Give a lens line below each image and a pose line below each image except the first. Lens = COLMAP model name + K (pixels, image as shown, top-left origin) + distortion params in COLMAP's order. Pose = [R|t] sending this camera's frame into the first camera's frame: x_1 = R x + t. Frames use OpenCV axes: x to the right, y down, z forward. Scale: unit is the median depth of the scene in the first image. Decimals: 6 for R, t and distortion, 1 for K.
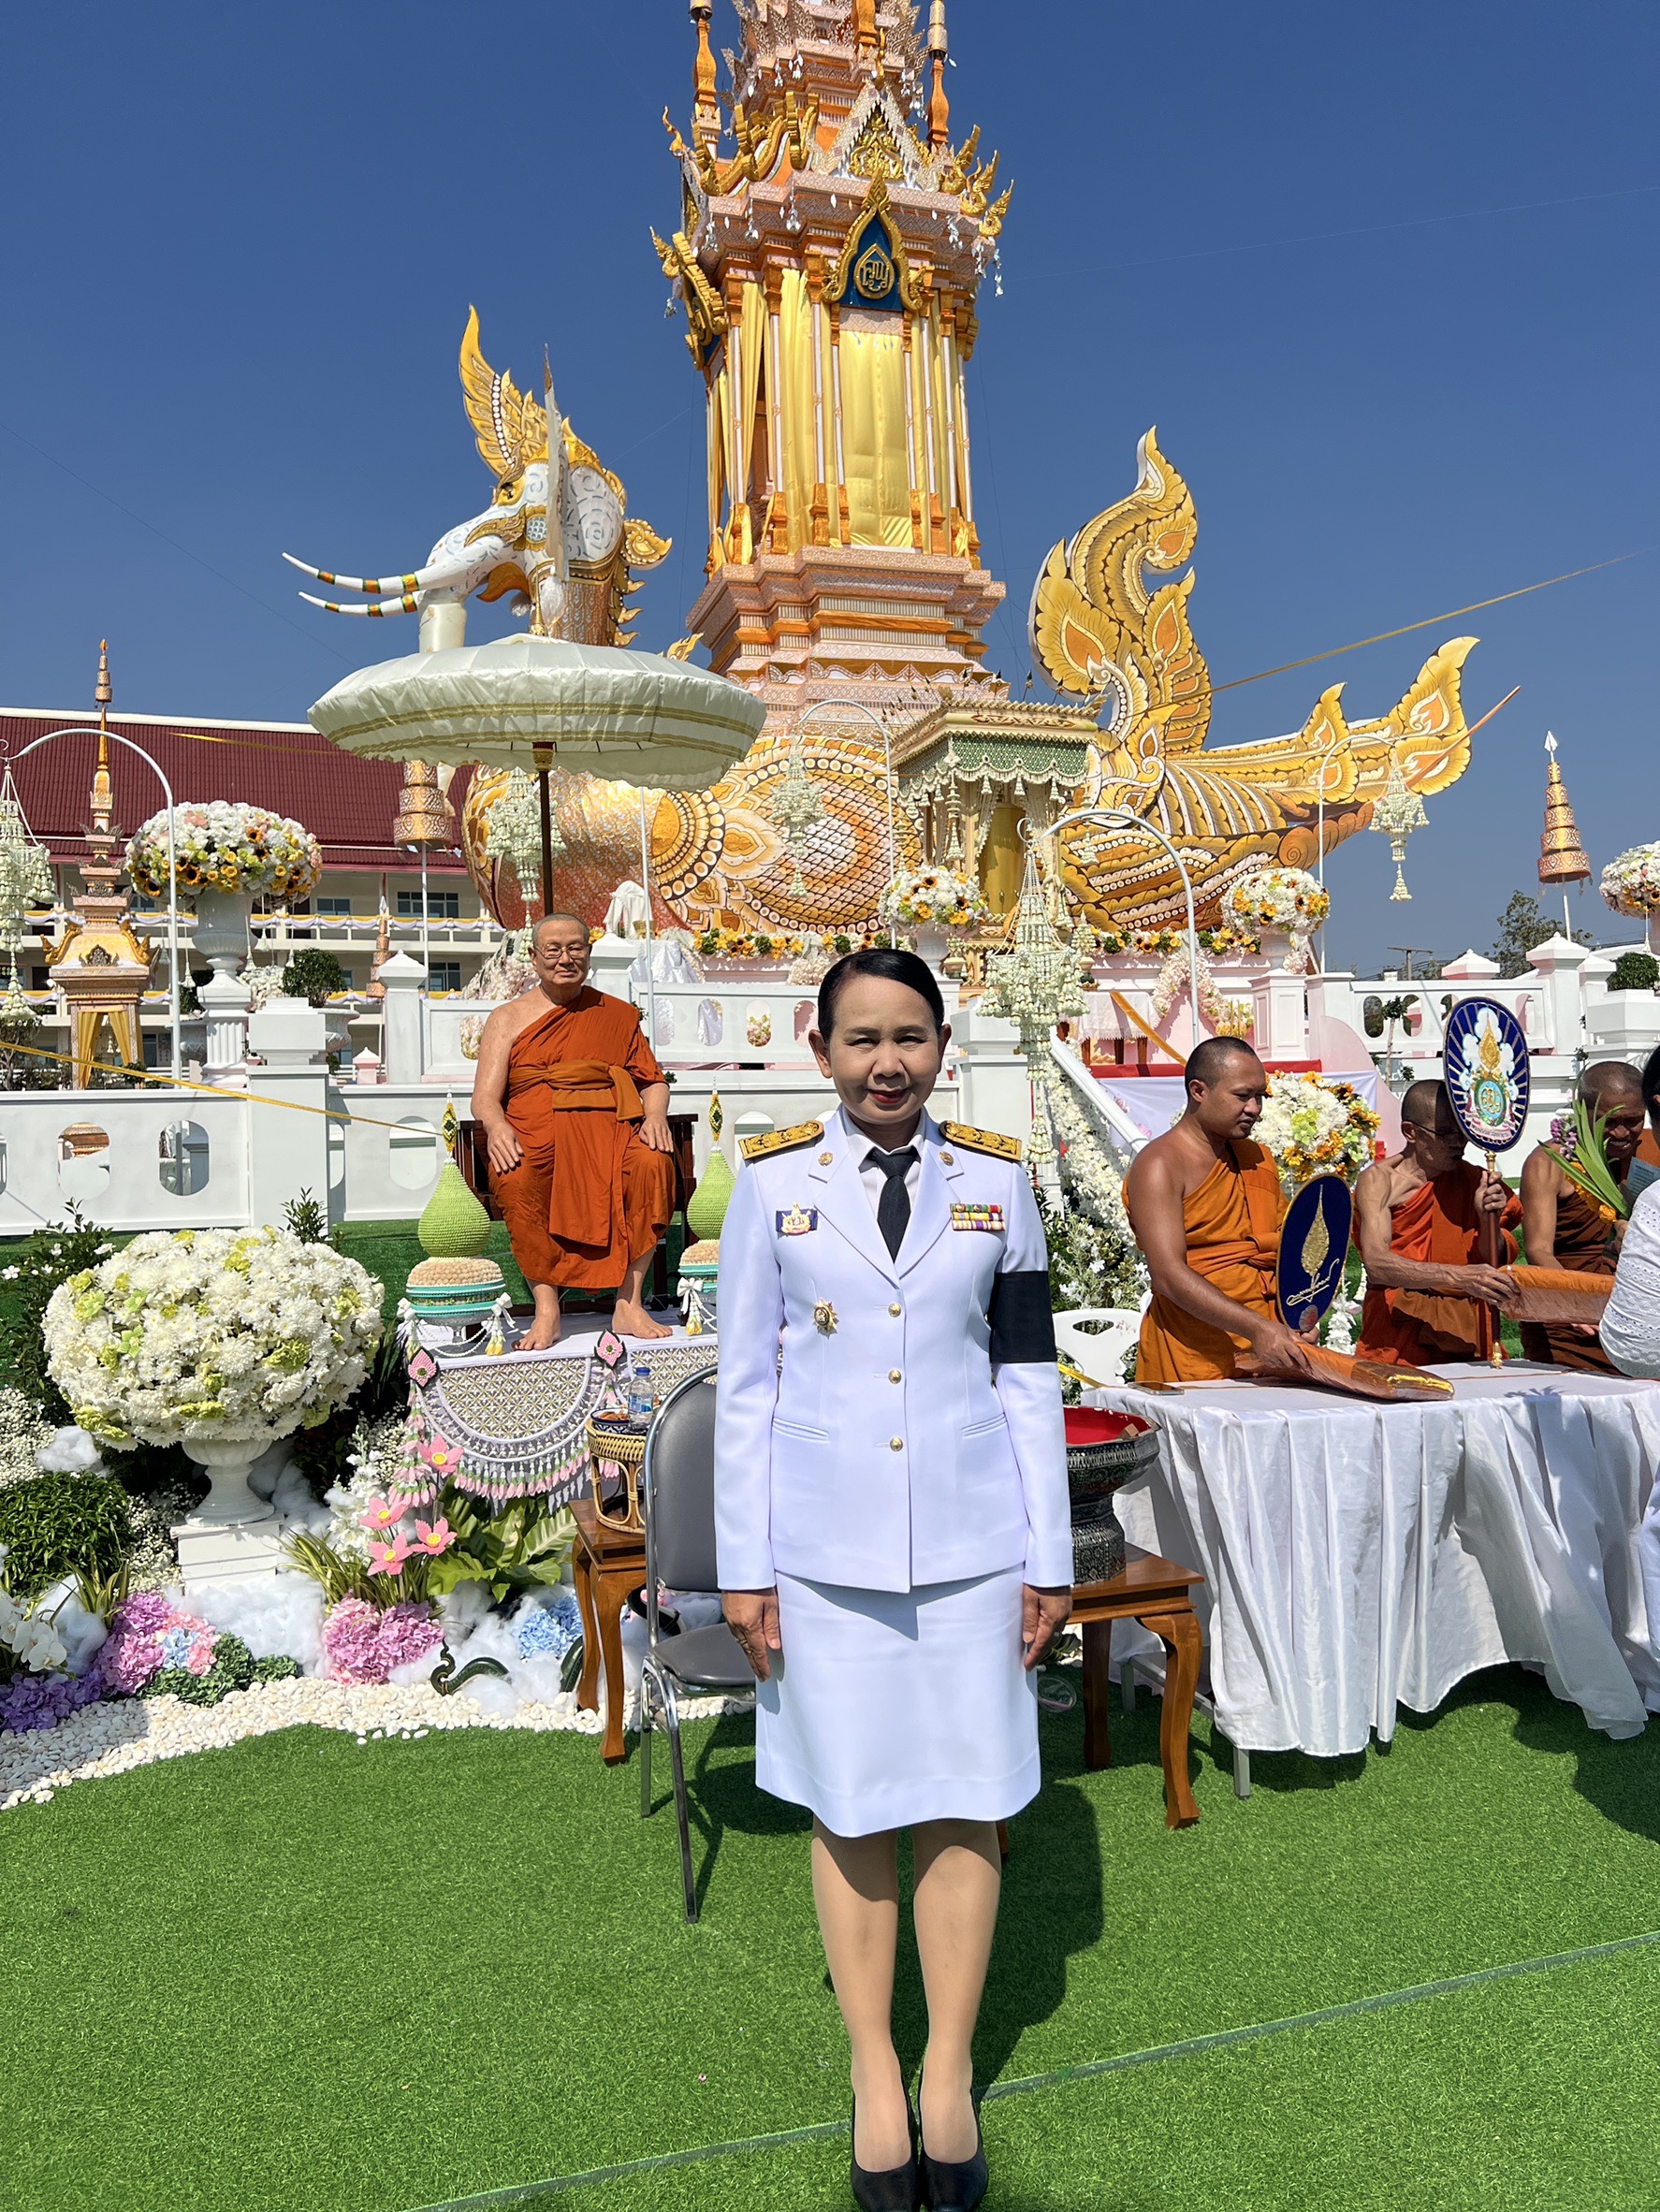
lens RADIAL K [[1646.7, 0, 819.8], [0, 1646.7, 1115.3], [0, 0, 1]] dist [0.100093, -0.184863]
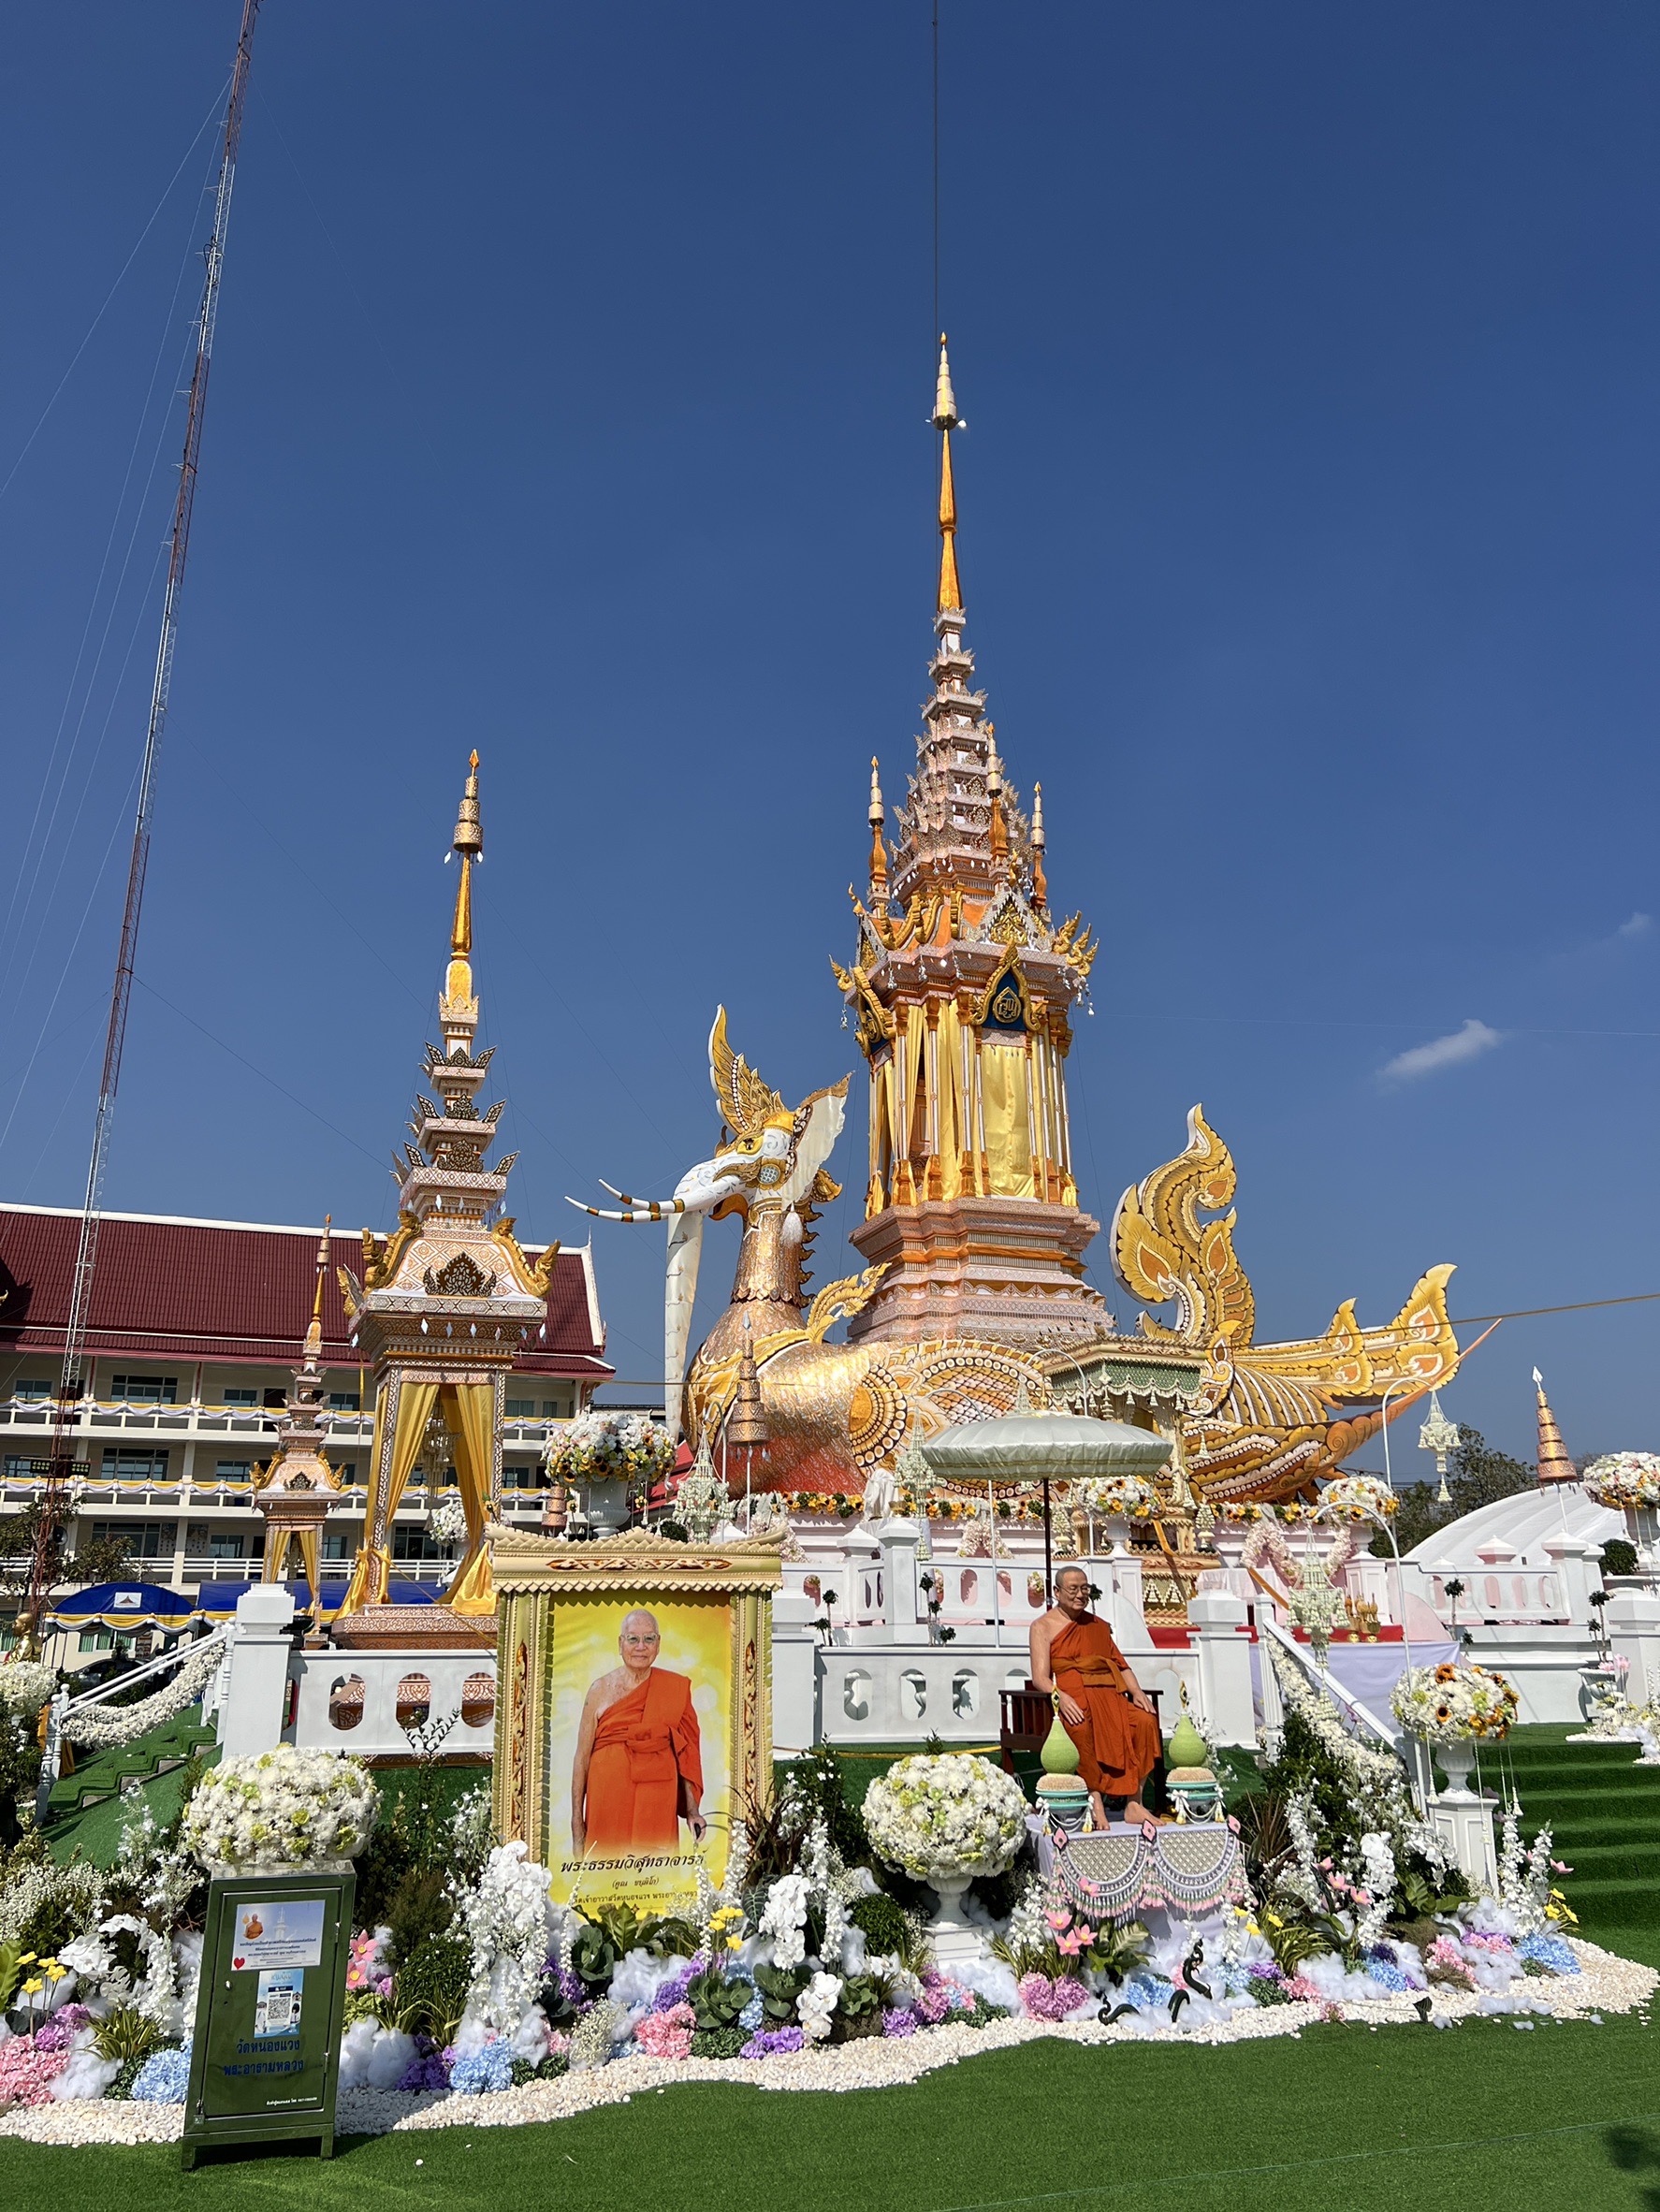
lens RADIAL K [[1646.7, 0, 819.8], [0, 1646.7, 1115.3], [0, 0, 1]] dist [0.100093, -0.184863]
pose [[0.998691, 0.037026, 0.035278, -0.166801], [-0.025365, 0.957593, -0.287006, -0.021832], [-0.044408, 0.285735, 0.957279, -0.275579]]
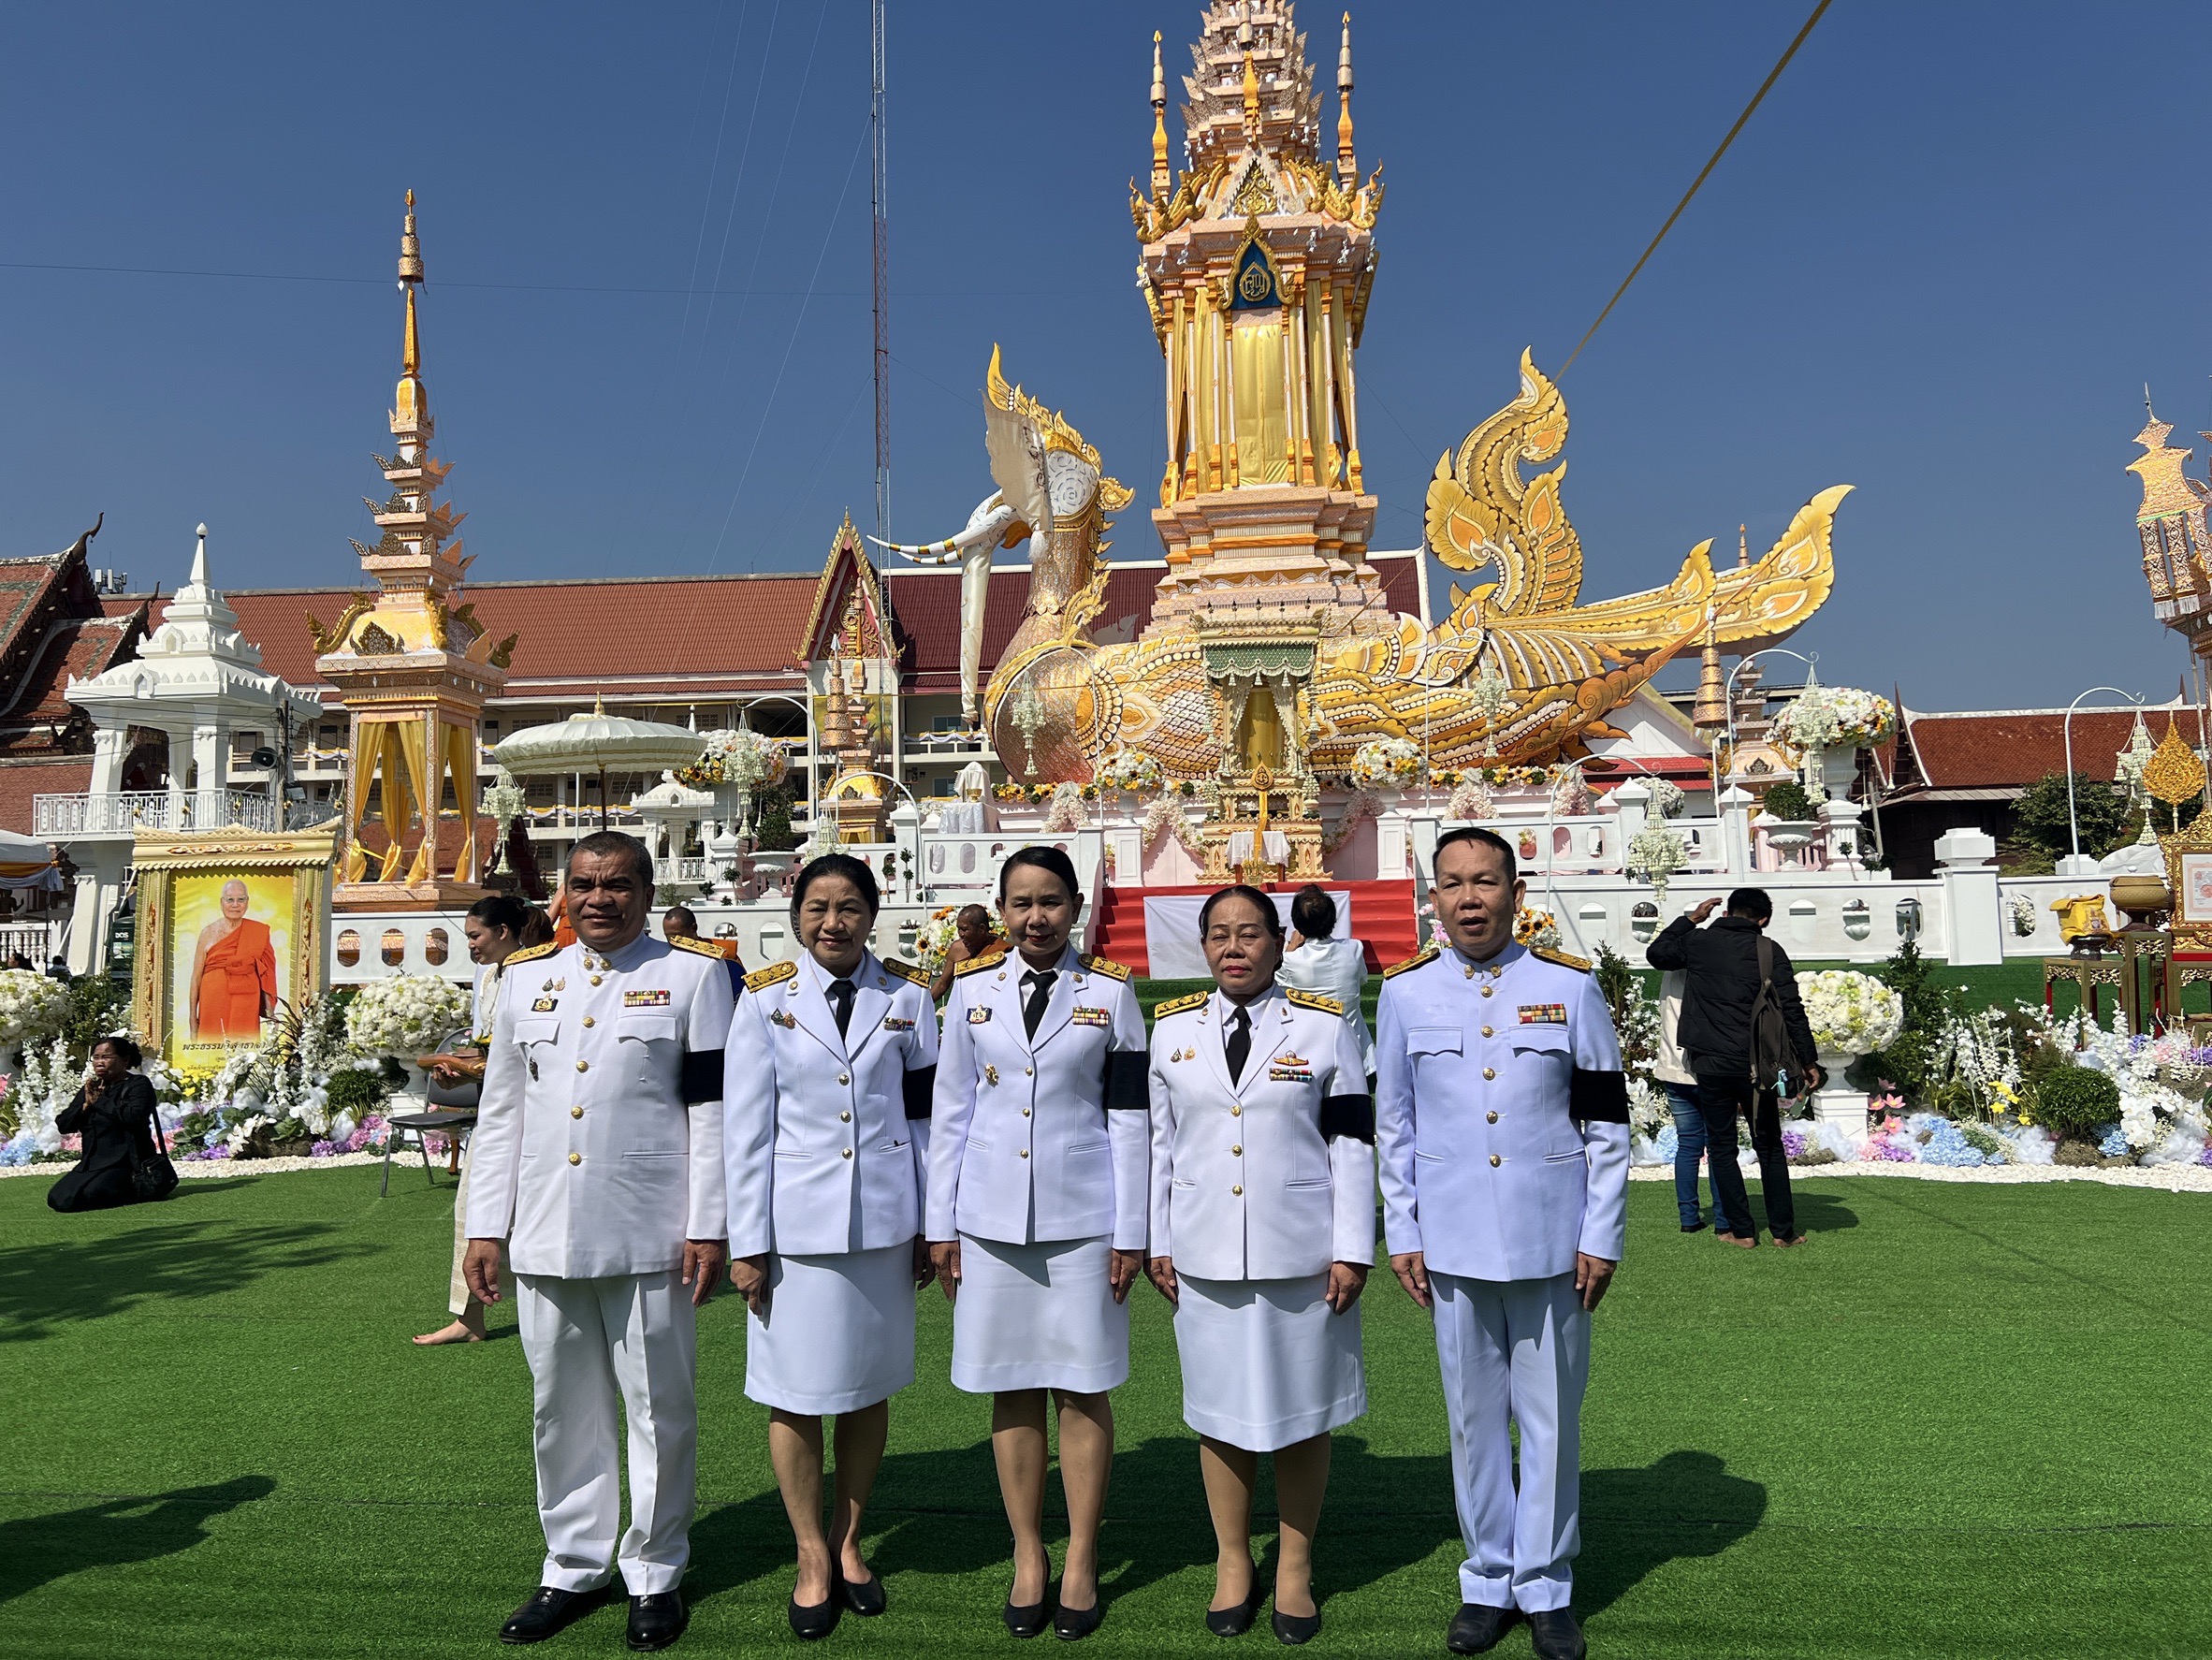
lens RADIAL K [[1625.0, 0, 1101.6], [0, 1625.0, 836.1], [0, 0, 1]] dist [0.102924, -0.095881]
pose [[0.914875, -0.012238, -0.403551, 0.446509], [-0.001625, 0.999421, -0.033991, -0.016375], [0.403733, 0.031753, 0.914326, -0.241376]]
